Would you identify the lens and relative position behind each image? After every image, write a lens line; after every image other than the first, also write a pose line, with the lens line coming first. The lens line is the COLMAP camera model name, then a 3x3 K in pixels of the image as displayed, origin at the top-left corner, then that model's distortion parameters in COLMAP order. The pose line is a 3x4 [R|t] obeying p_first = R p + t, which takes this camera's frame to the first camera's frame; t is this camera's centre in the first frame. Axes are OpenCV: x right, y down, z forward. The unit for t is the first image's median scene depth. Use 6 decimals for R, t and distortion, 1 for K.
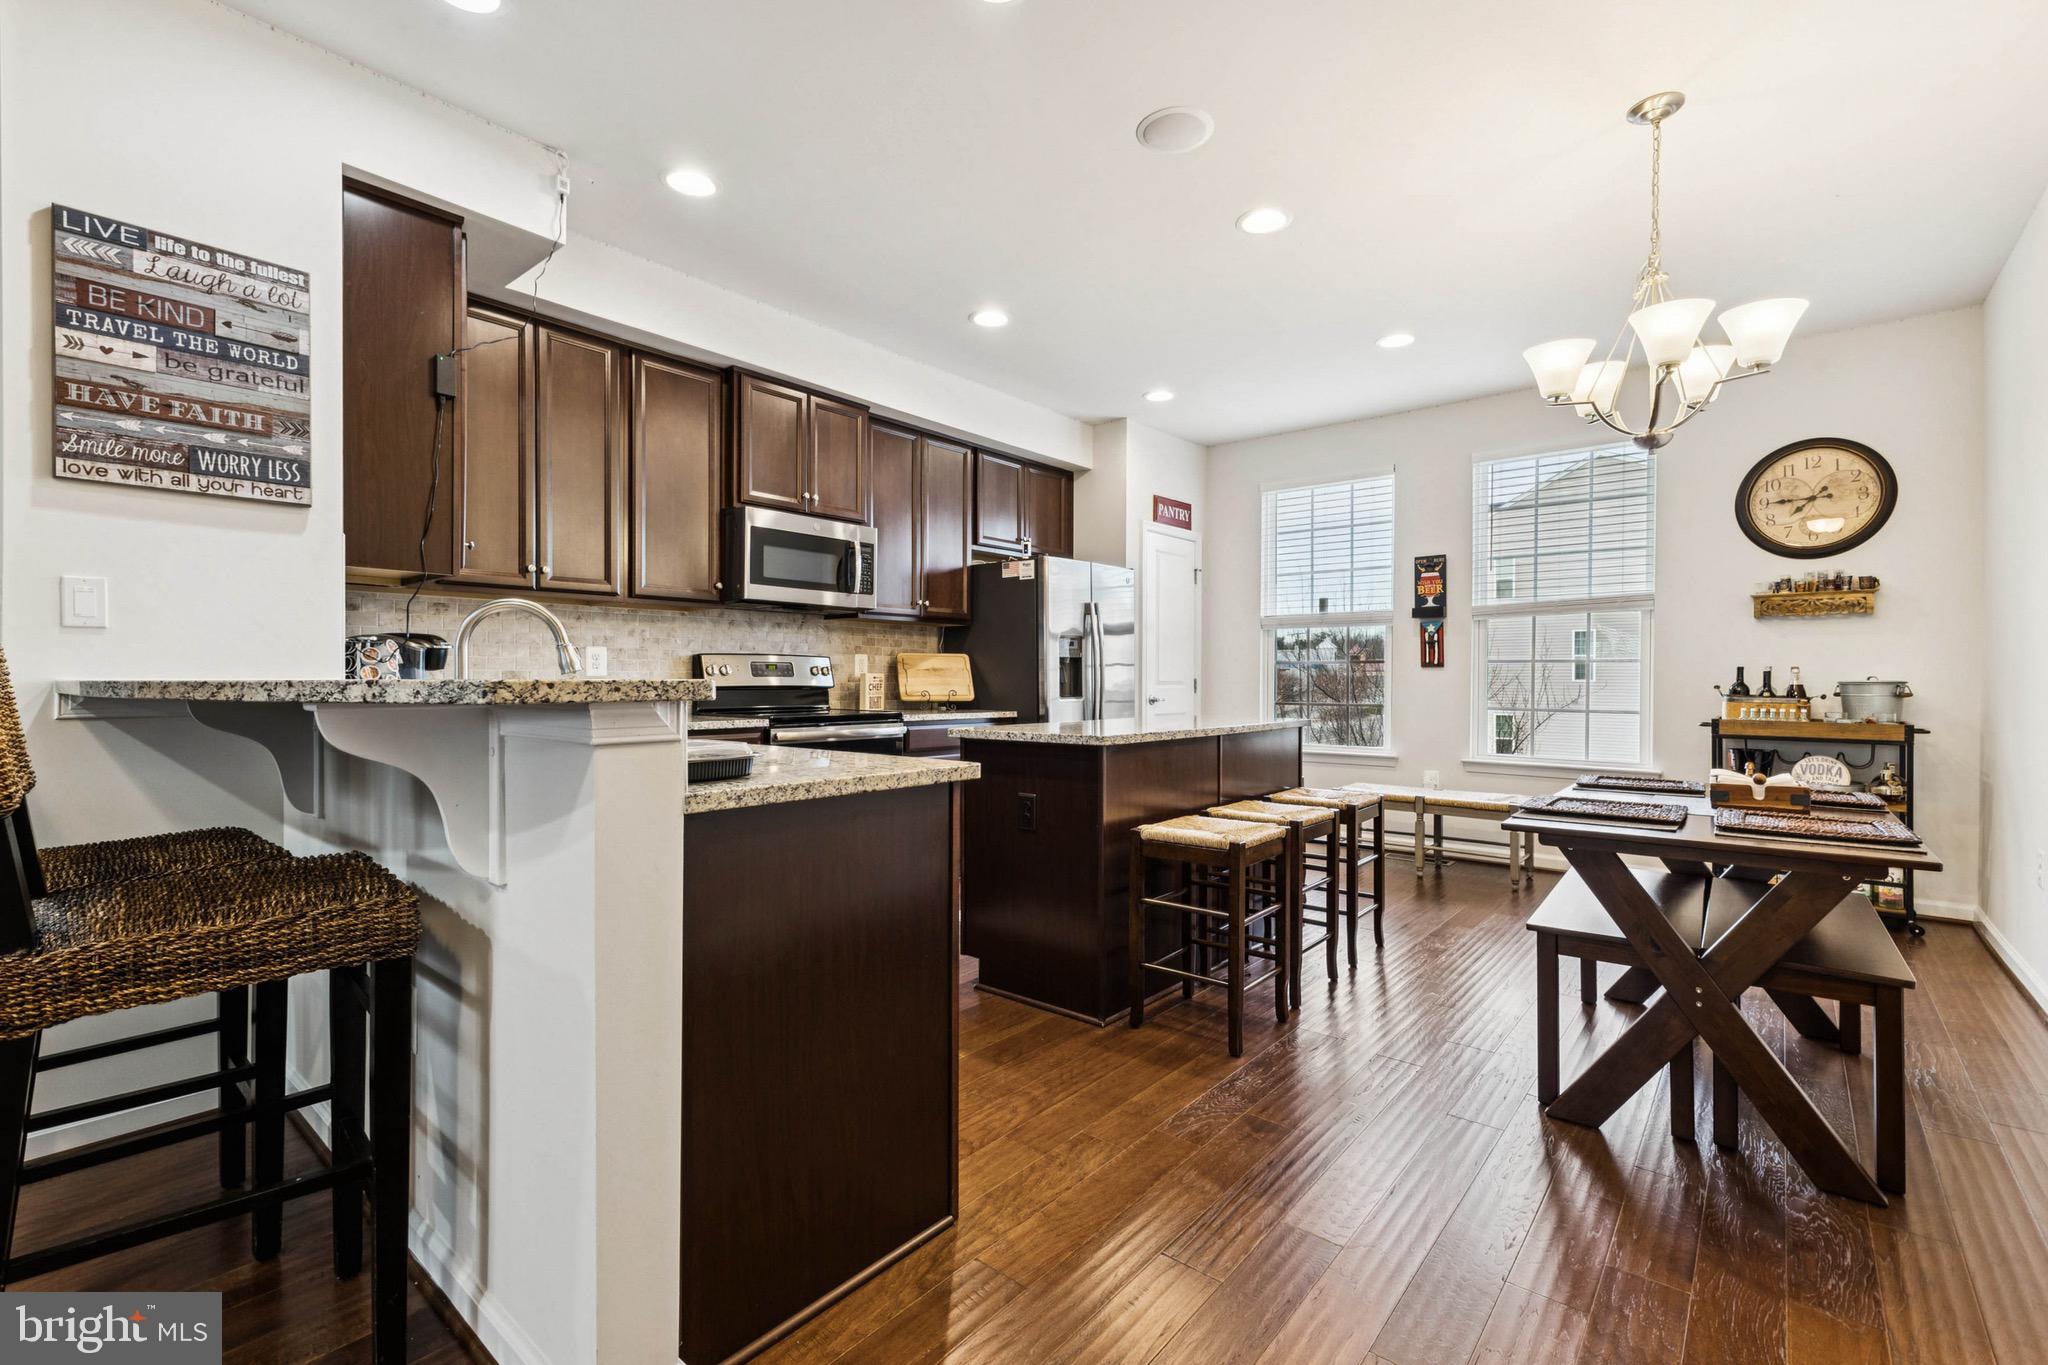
lens RADIAL K [[894.1, 0, 1023.4], [0, 894.1, 682.1], [0, 0, 1]] dist [0.008969, -0.001405]
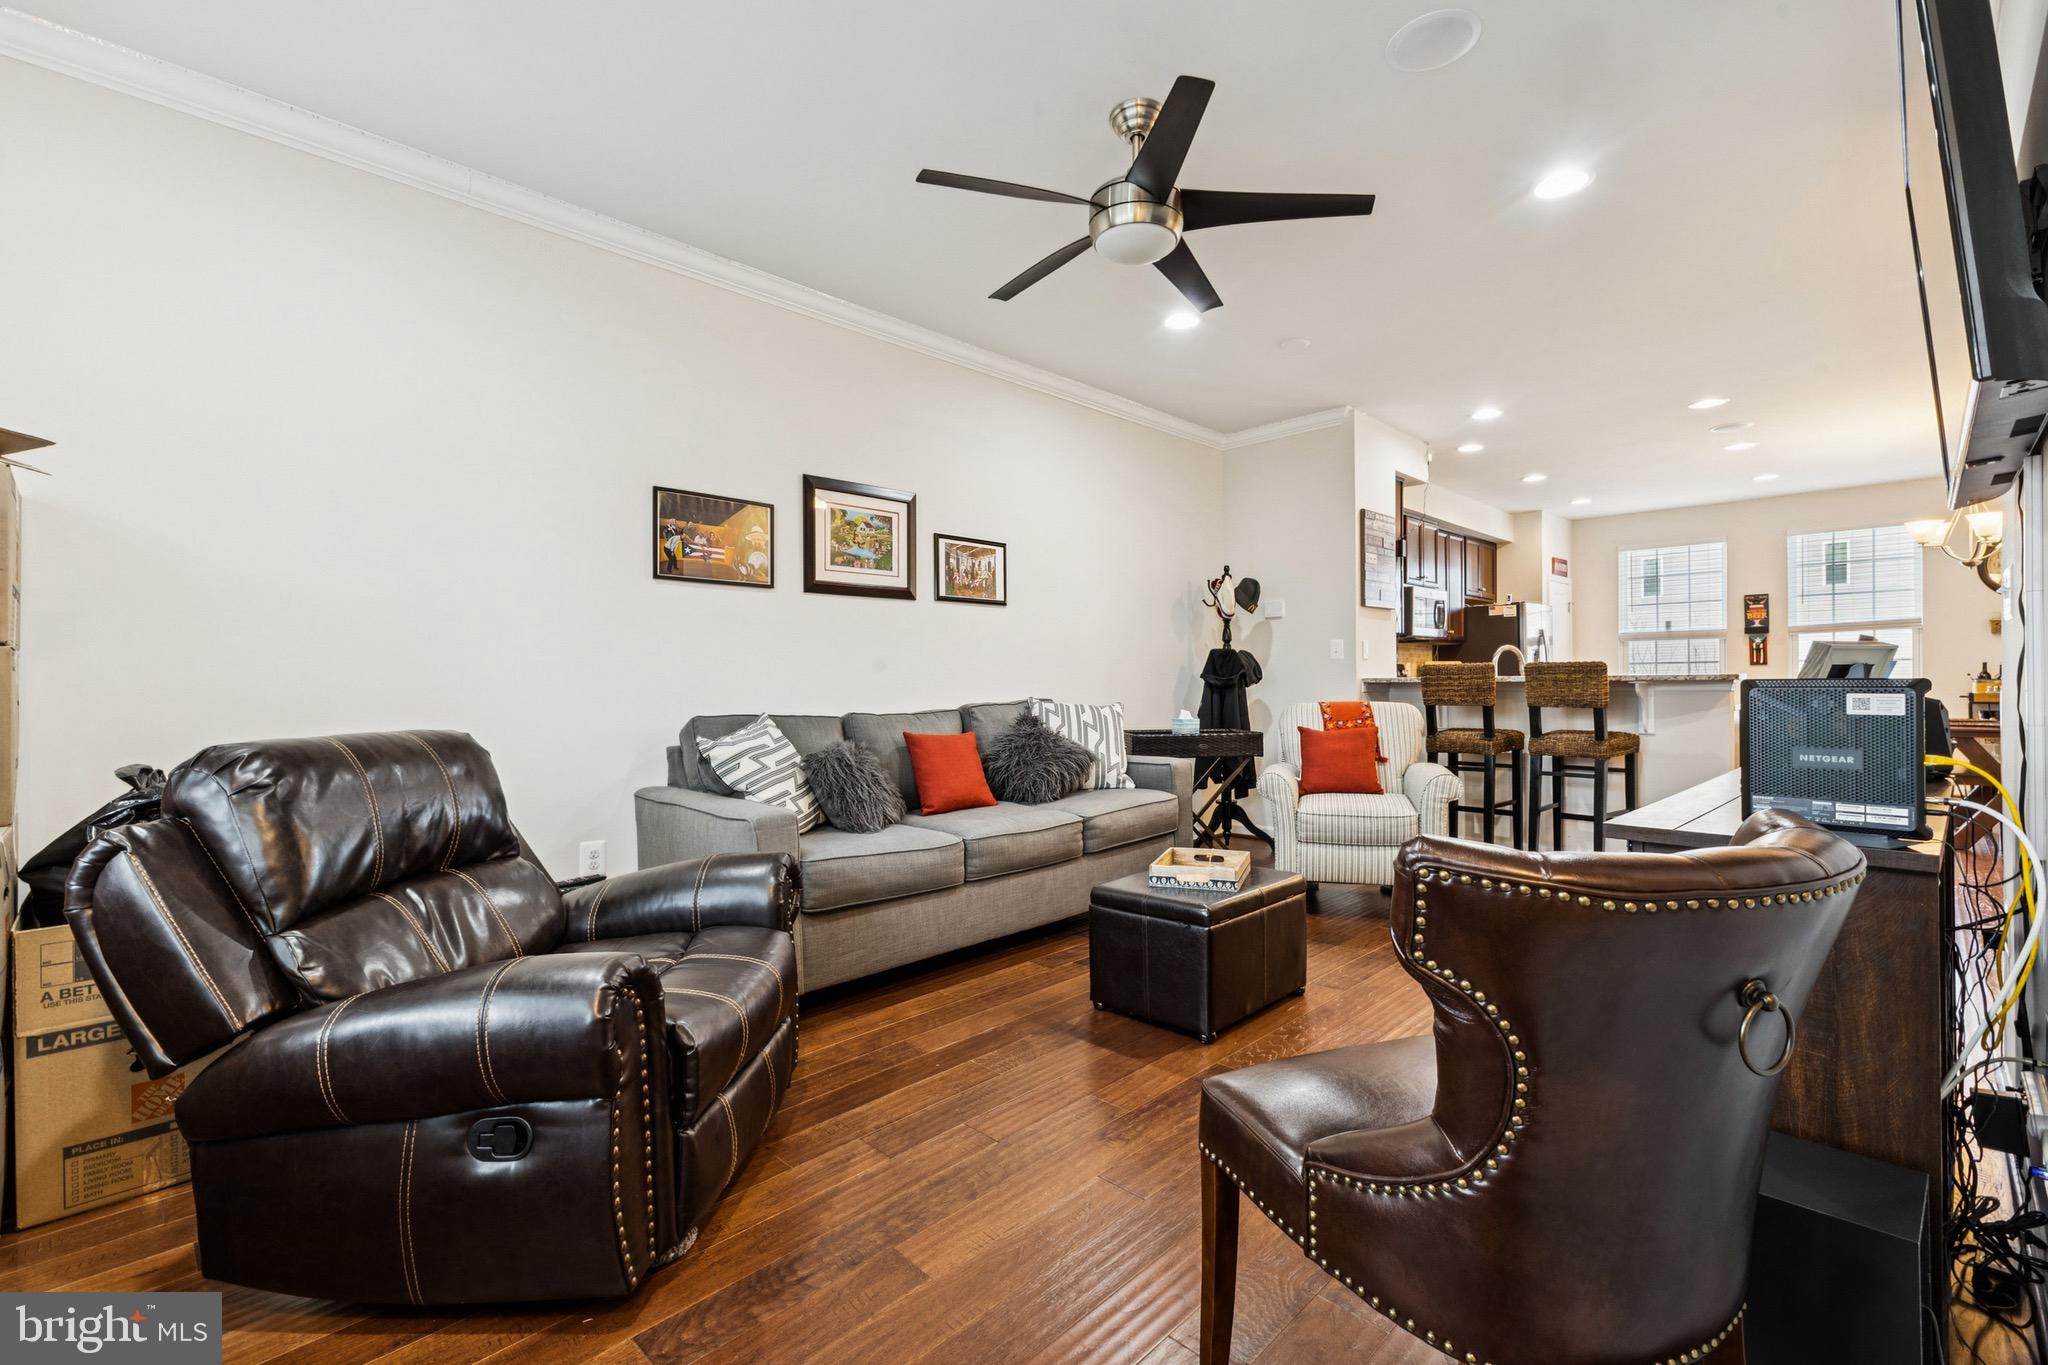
lens RADIAL K [[894.1, 0, 1023.4], [0, 894.1, 670.7], [0, 0, 1]] dist [0.008969, -0.001405]
pose [[0.995748, -0.014619, -0.090949, -0.769688], [0.013305, 0.999798, -0.015040, 0.000262], [0.091150, 0.013766, 0.995742, -0.775542]]
